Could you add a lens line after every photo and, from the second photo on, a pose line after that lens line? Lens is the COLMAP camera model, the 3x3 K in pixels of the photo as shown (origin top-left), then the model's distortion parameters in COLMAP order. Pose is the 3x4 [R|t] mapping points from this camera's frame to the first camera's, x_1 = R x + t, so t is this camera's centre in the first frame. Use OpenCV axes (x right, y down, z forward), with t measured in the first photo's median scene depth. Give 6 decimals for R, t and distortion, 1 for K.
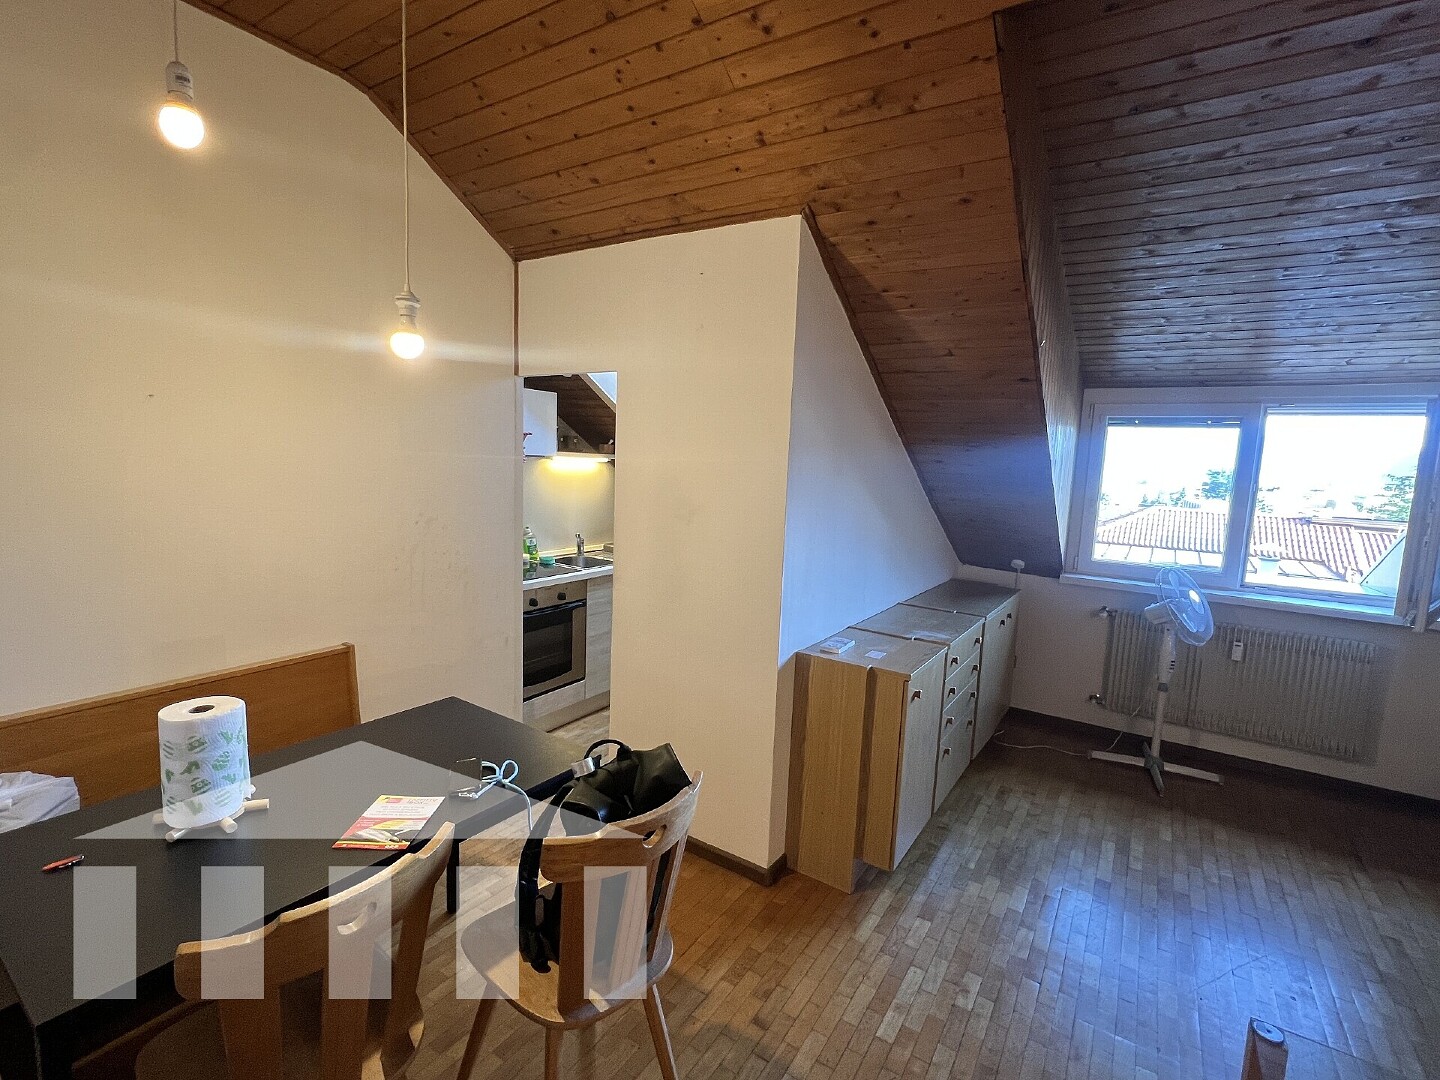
lens RADIAL K [[663.0, 0, 714.6], [0, 663.0, 535.4], [0, 0, 1]] dist [-0.001990, 0.000462]
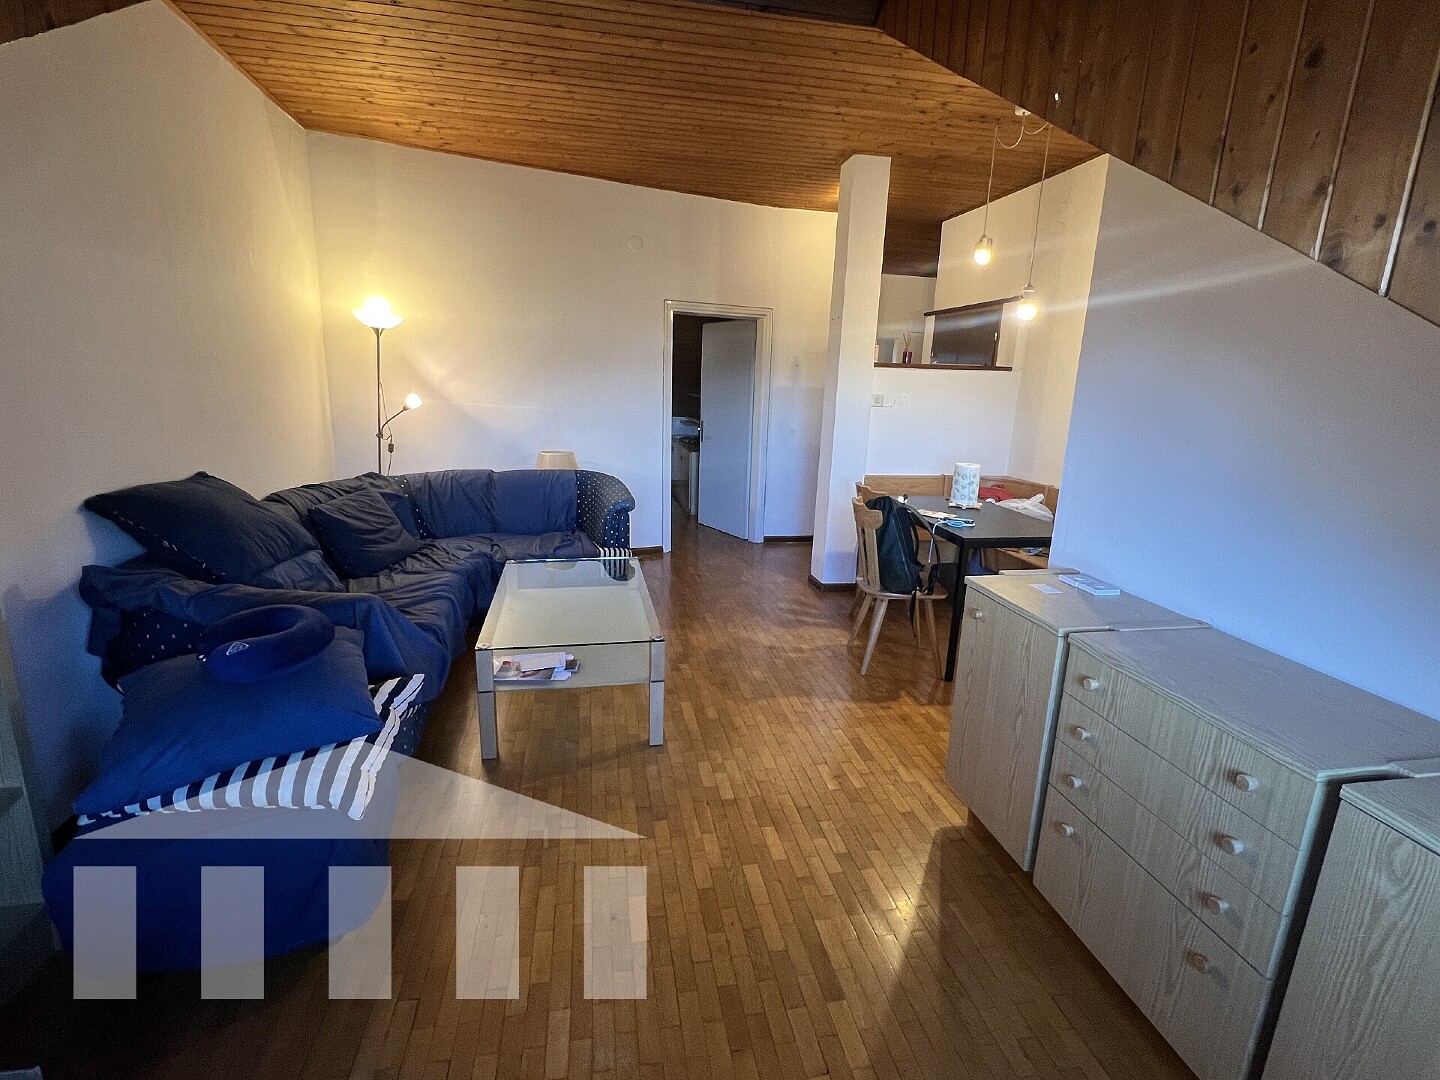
lens RADIAL K [[663.9, 0, 713.5], [0, 663.9, 534.1], [0, 0, 1]] dist [-0.001712, 0.000047]
pose [[-0.721822, 0.099543, -0.684883, 1.181386], [-0.139357, 0.948427, 0.284722, -0.066496], [0.677903, 0.300962, -0.670723, 1.357248]]
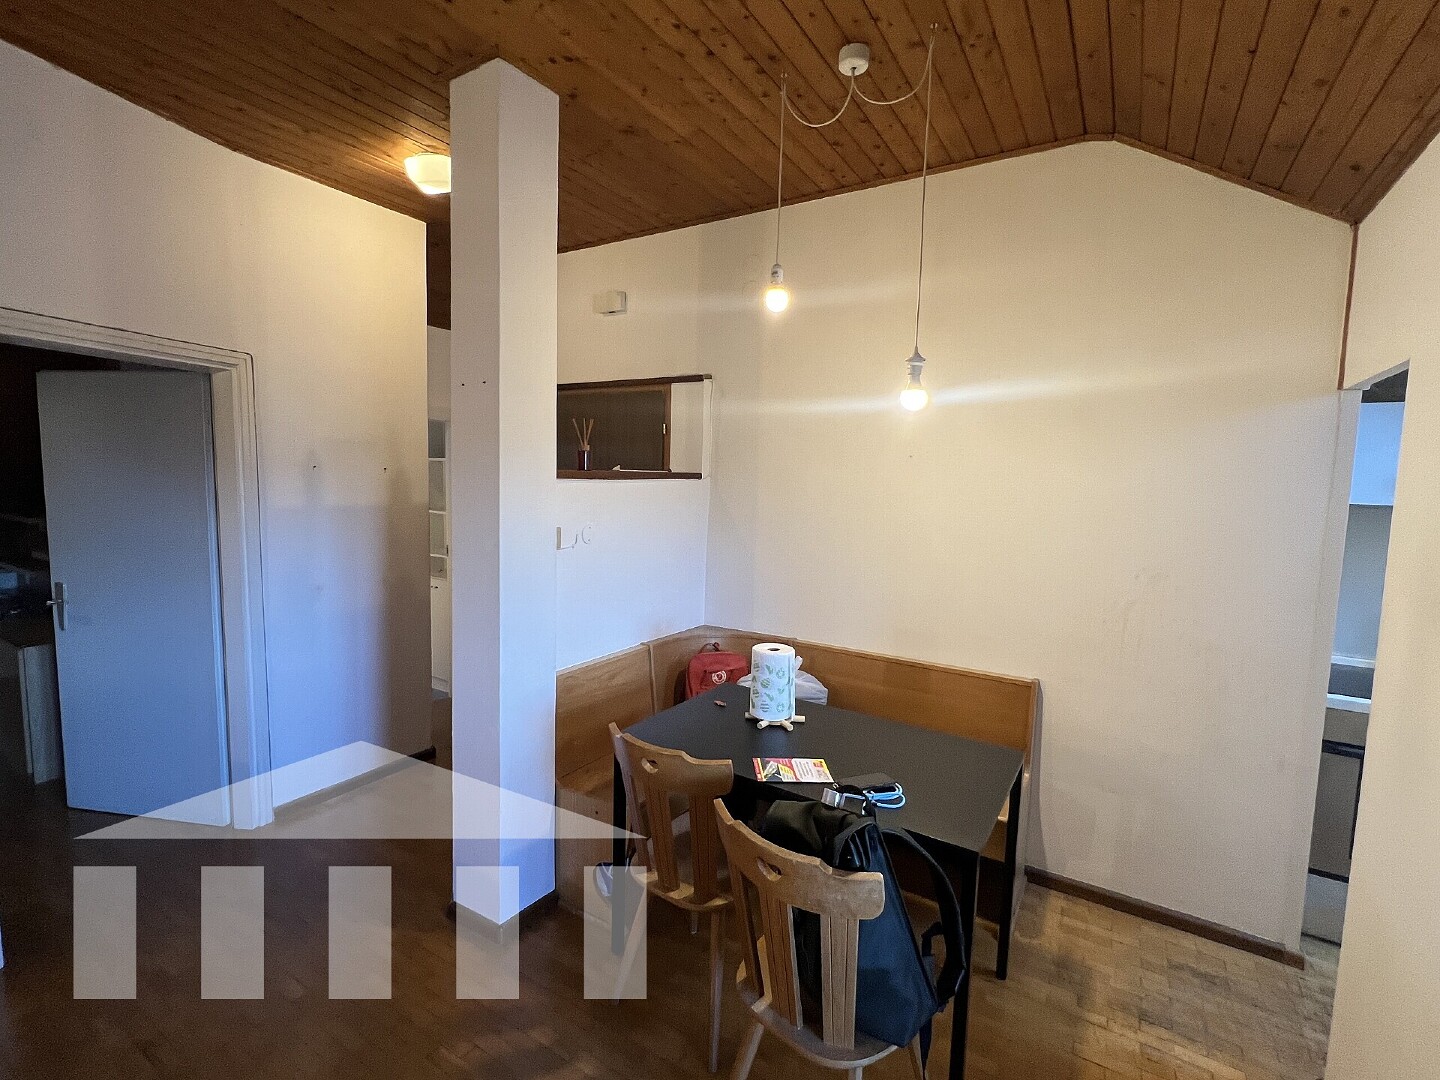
lens RADIAL K [[663.0, 0, 714.6], [0, 663.0, 535.4], [0, 0, 1]] dist [-0.001990, 0.000462]
pose [[0.015334, 0.055492, -0.998341, 0.511425], [-0.142878, 0.988334, 0.052741, -0.048007], [0.989621, 0.141833, 0.023084, 0.486990]]
